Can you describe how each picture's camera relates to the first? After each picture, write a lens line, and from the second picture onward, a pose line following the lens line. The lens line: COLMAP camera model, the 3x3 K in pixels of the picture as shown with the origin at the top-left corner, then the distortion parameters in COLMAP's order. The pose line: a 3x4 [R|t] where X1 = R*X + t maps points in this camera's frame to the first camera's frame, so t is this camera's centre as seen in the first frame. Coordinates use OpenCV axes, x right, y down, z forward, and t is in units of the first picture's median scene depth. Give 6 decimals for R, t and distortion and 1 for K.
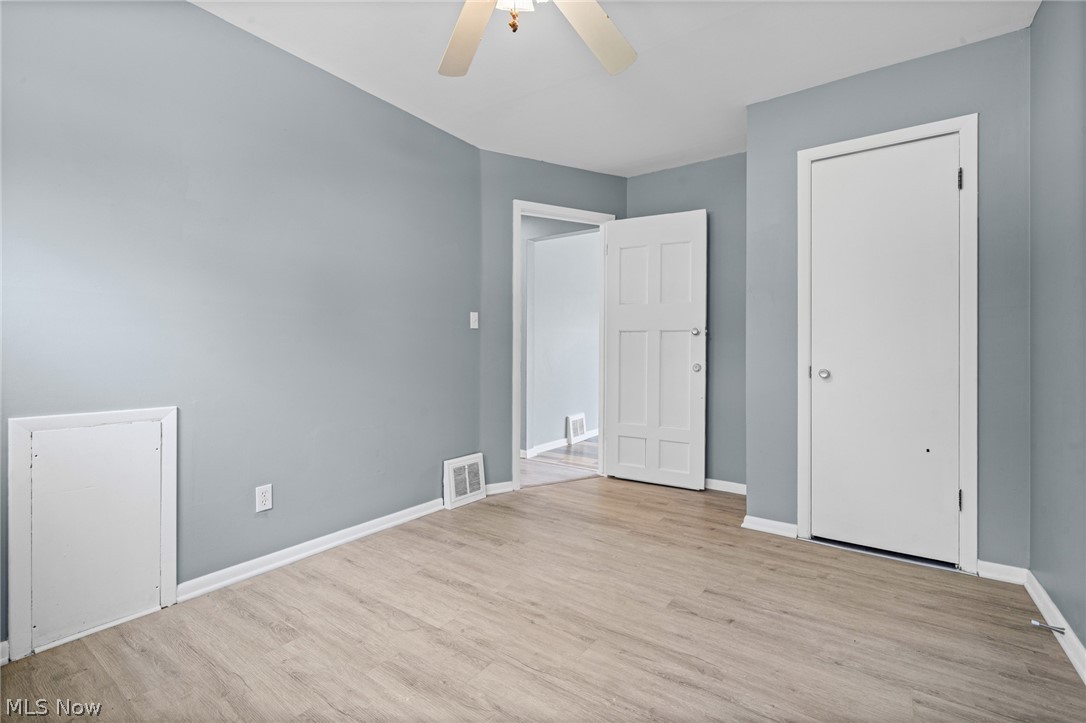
lens RADIAL K [[479.4, 0, 541.8], [0, 479.4, 350.9], [0, 0, 1]] dist [-0.000444, 0.000009]
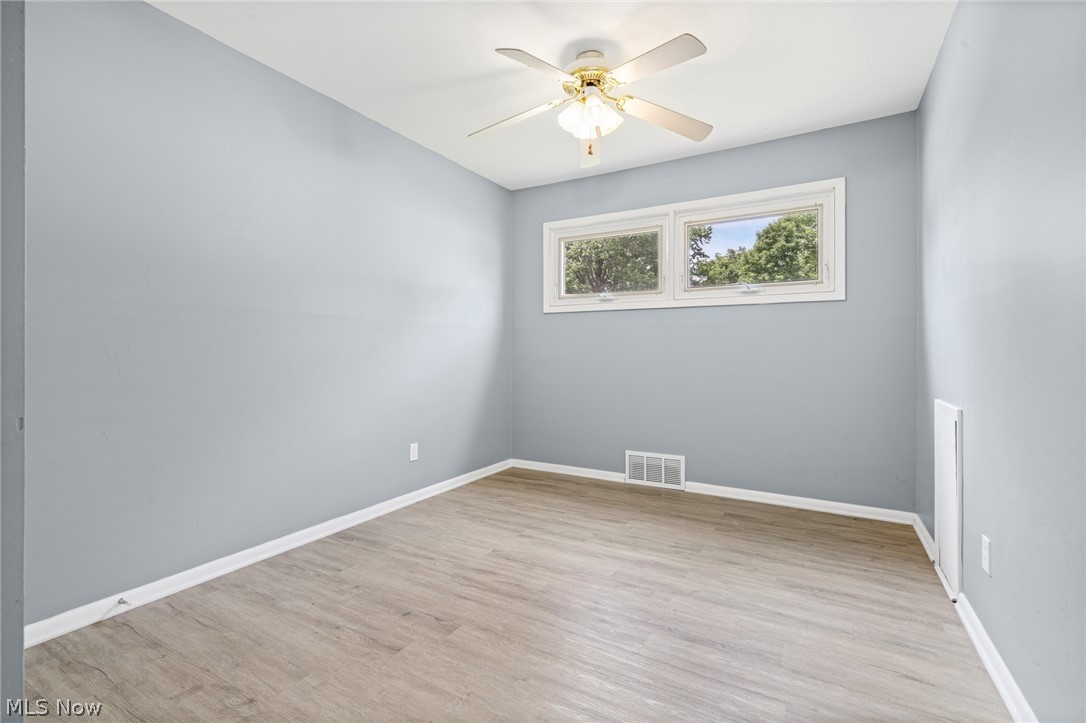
lens RADIAL K [[479.4, 0, 541.8], [0, 479.4, 350.9], [0, 0, 1]] dist [-0.000444, 0.000009]
pose [[-0.995886, -0.002894, -0.090567, 0.208724], [-0.002481, 0.999986, -0.004675, 0.003812], [0.090579, -0.004431, -0.995879, 2.139432]]
